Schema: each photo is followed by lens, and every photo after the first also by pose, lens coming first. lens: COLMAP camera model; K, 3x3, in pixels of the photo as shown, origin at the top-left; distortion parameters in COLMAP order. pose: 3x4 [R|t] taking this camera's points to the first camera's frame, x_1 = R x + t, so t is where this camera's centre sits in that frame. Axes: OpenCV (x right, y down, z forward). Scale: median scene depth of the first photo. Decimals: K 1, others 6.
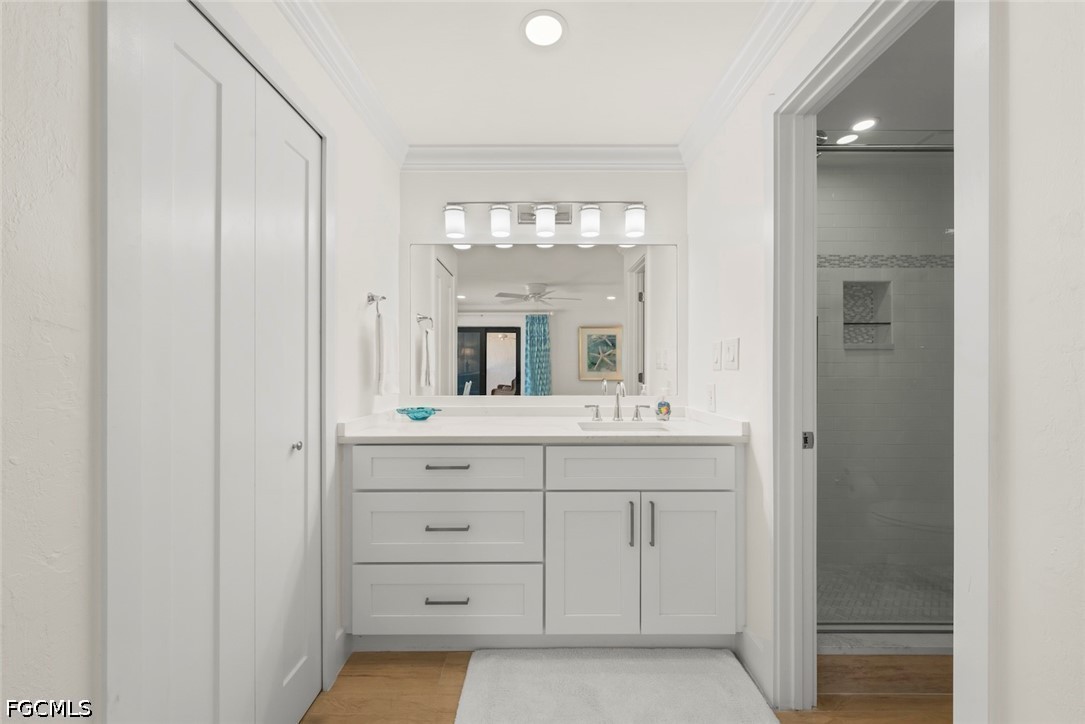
lens RADIAL K [[410.7, 0, 542.5], [0, 410.7, 362.0], [0, 0, 1]] dist [-0.000326, -0.000008]
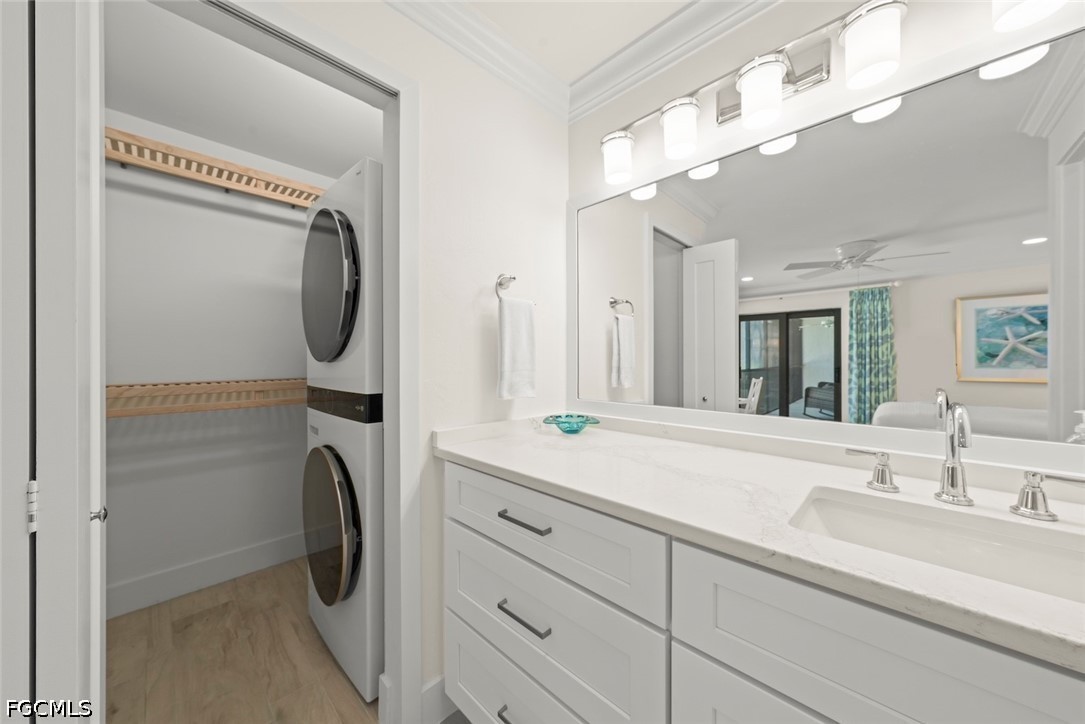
lens RADIAL K [[376.2, 0, 542.5], [0, 376.2, 362.0], [0, 0, 1]] dist [0.000971, 0.000180]
pose [[0.714143, 0.001620, -0.699998, 0.130142], [0.010374, 0.999863, 0.012898, -0.000056], [0.699923, -0.016472, 0.714028, 0.395203]]
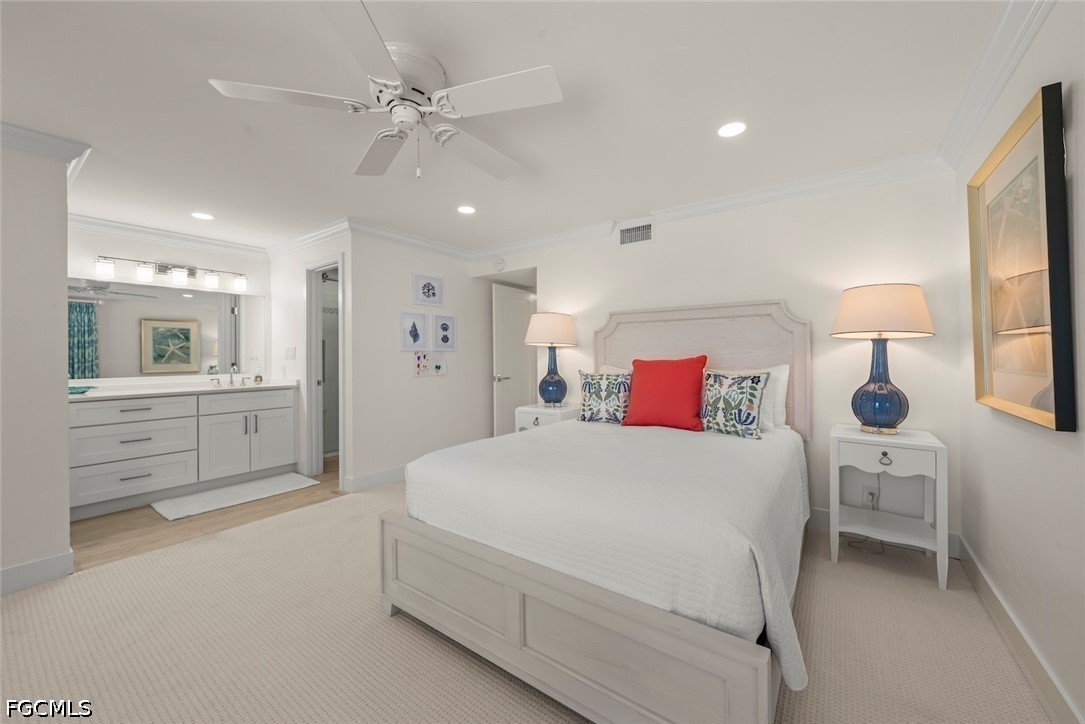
lens RADIAL K [[405.6, 0, 539.9], [0, 405.6, 355.4], [0, 0, 1]] dist [0.008177, 0.000076]
pose [[0.595045, -0.004613, 0.803679, -0.428352], [-0.000405, 0.999982, 0.006039, -0.014181], [-0.803692, -0.003919, 0.595032, -1.142024]]
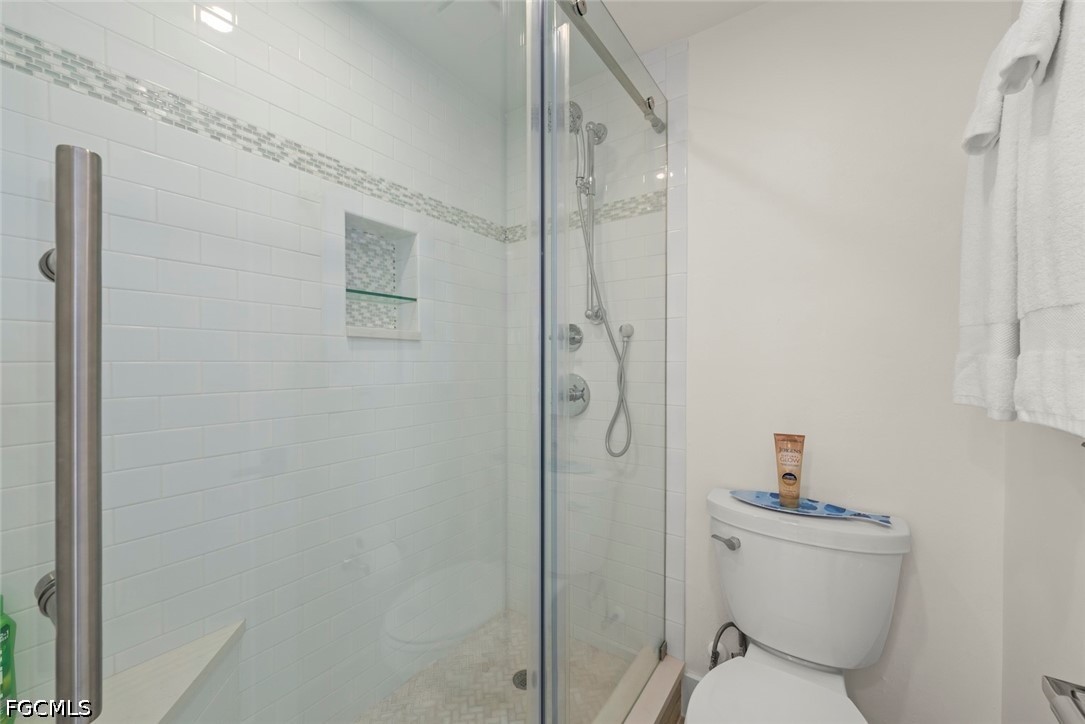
lens RADIAL K [[421.0, 0, 542.9], [0, 421.0, 363.1], [0, 0, 1]] dist [-0.000517, -0.000108]
pose [[0.576978, -0.005384, 0.816742, 0.399085], [-0.012181, 0.999810, 0.015196, -0.006724], [-0.816669, -0.018717, 0.576803, 0.429276]]
